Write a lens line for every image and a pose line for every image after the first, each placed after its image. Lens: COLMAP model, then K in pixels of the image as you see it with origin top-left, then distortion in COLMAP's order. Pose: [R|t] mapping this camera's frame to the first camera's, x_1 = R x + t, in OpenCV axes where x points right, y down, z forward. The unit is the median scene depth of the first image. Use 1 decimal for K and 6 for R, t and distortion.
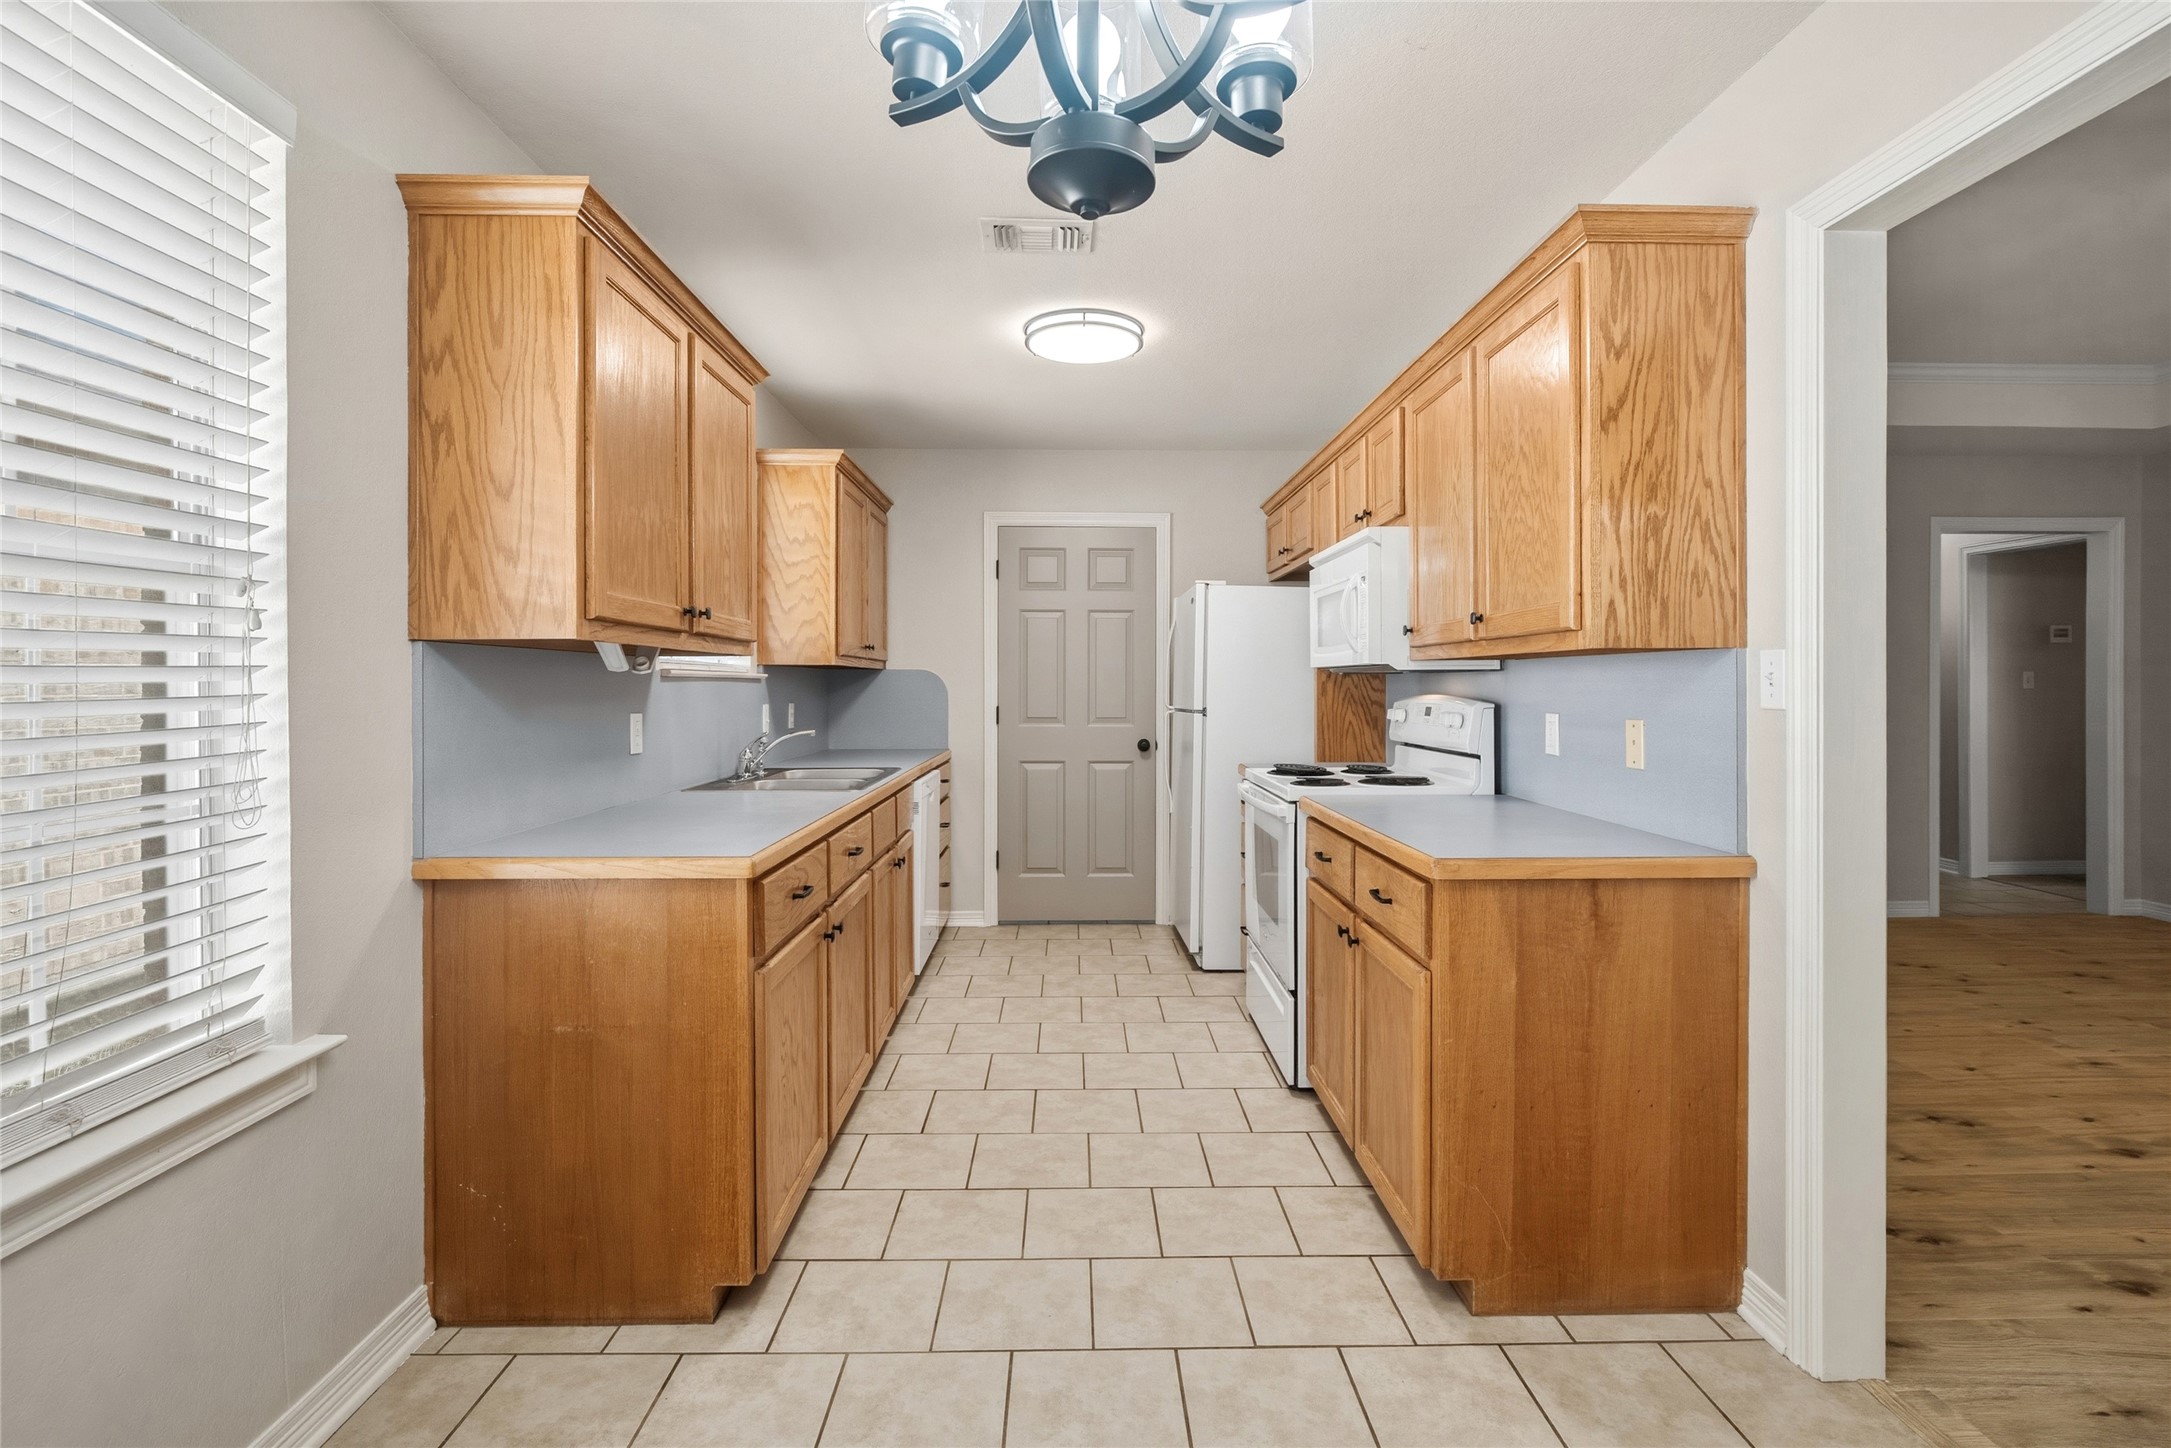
lens RADIAL K [[1011.2, 0, 1087.6], [0, 1011.2, 690.9], [0, 0, 1]] dist [-0.013236, 0.005592]
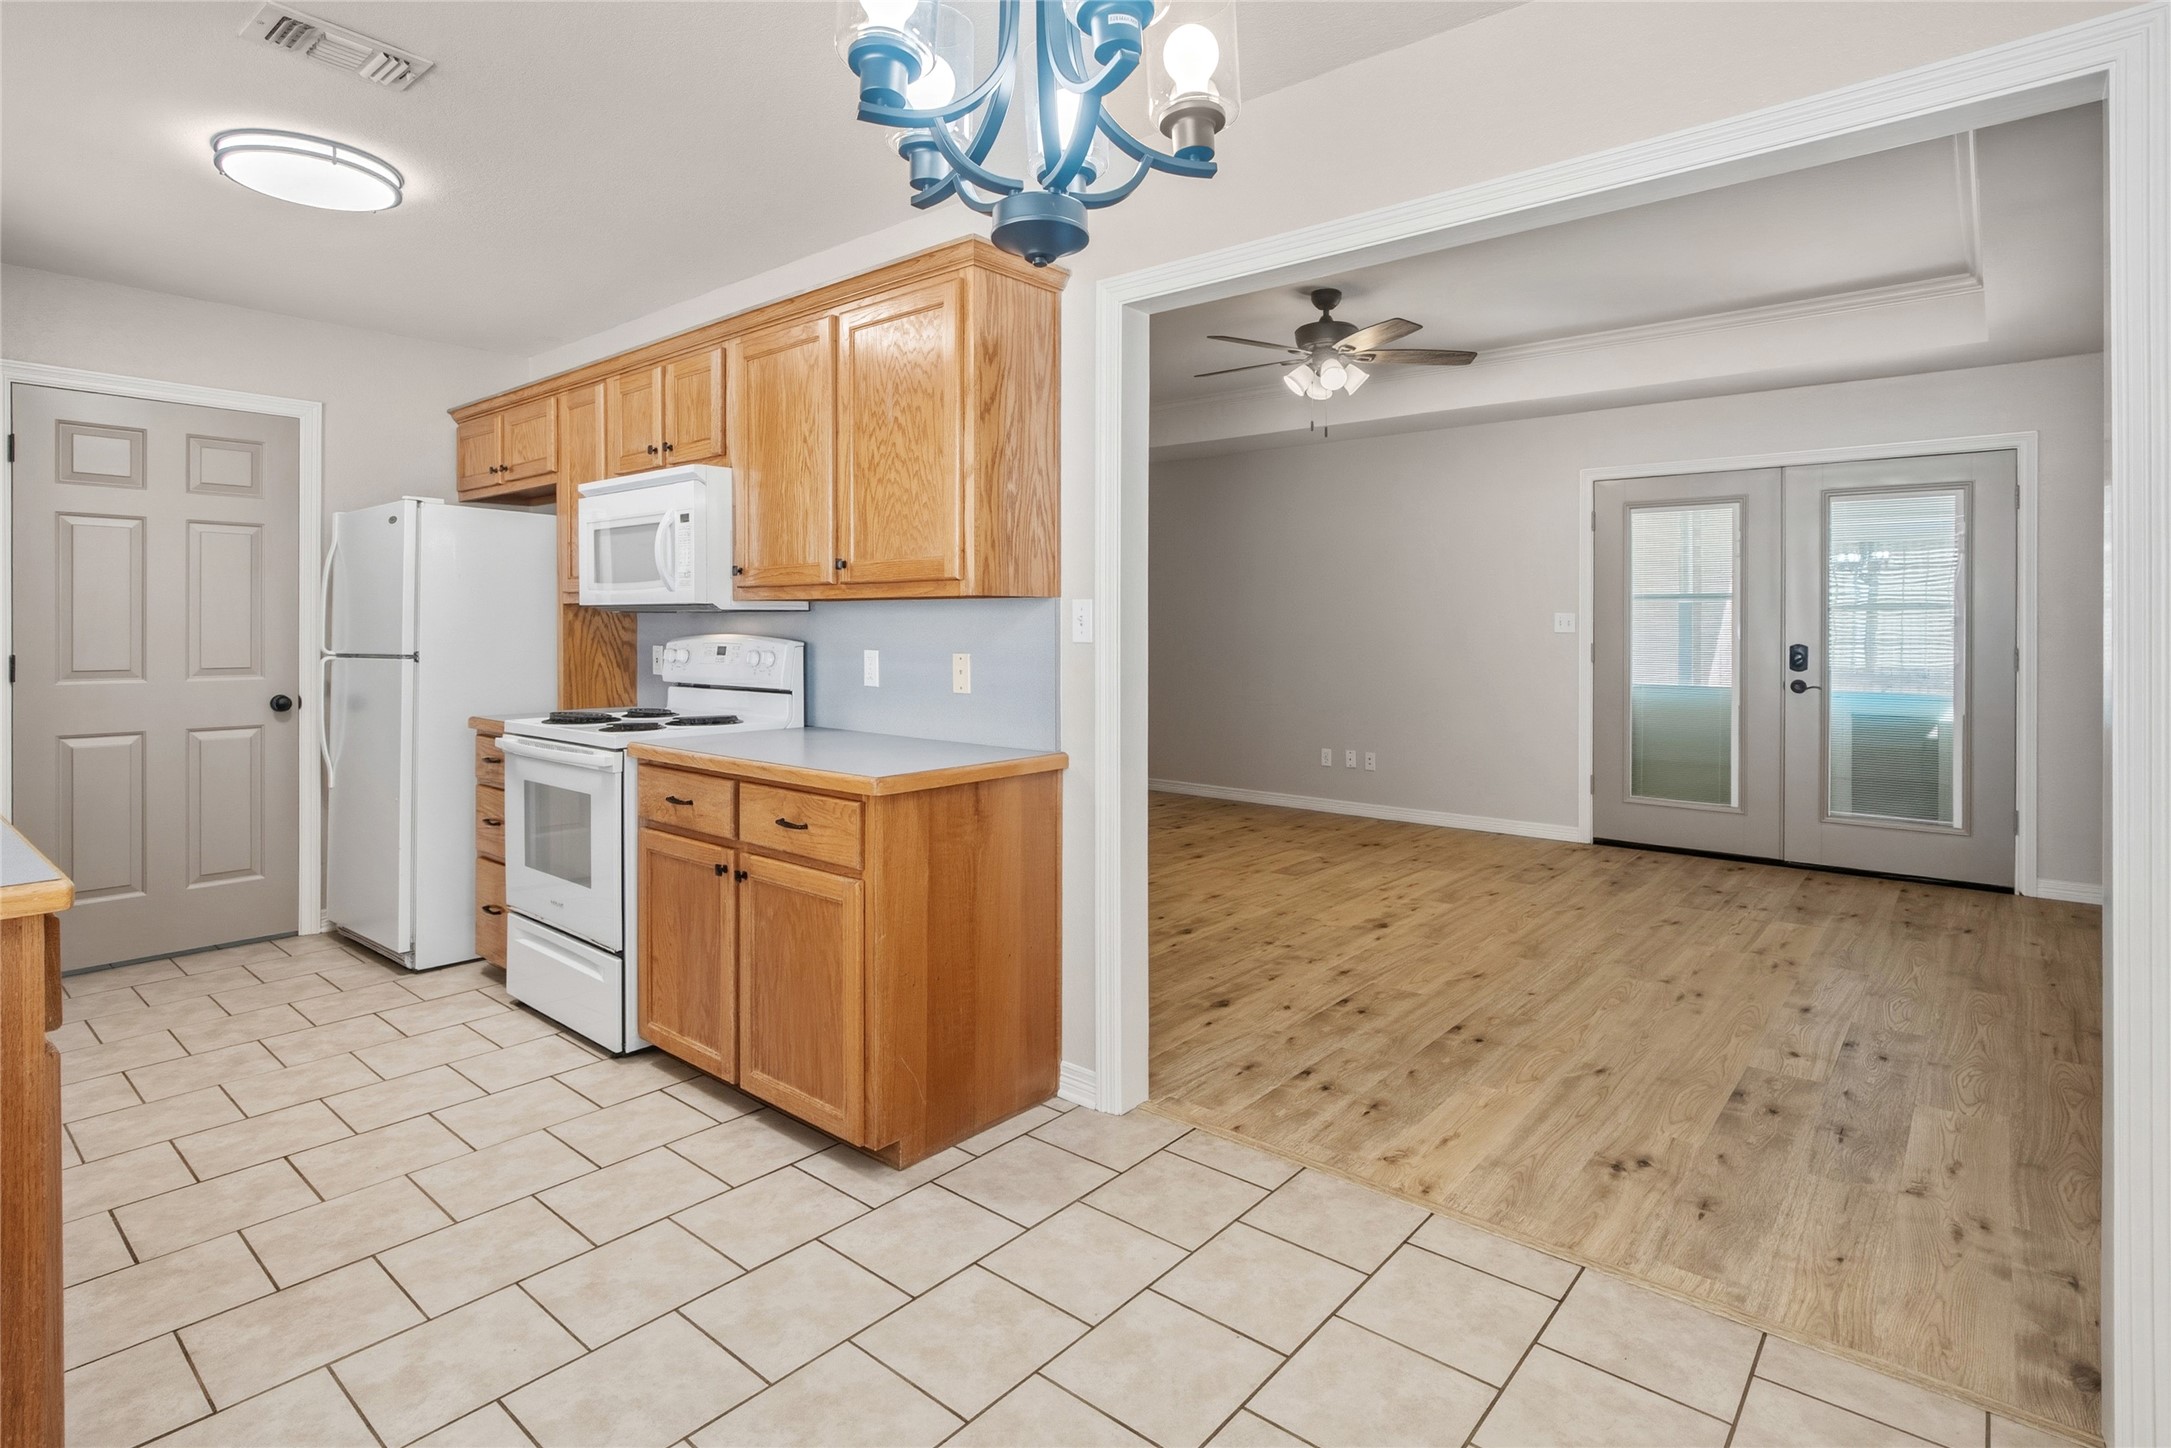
lens RADIAL K [[1094.9, 0, 1084.9], [0, 1094.9, 636.9], [0, 0, 1]] dist [-0.001223, 0.000324]
pose [[0.666683, -0.006777, 0.745311, -0.269649], [0.002652, 0.999974, 0.006721, 0.000044], [-0.745337, -0.002504, 0.666684, 0.003528]]
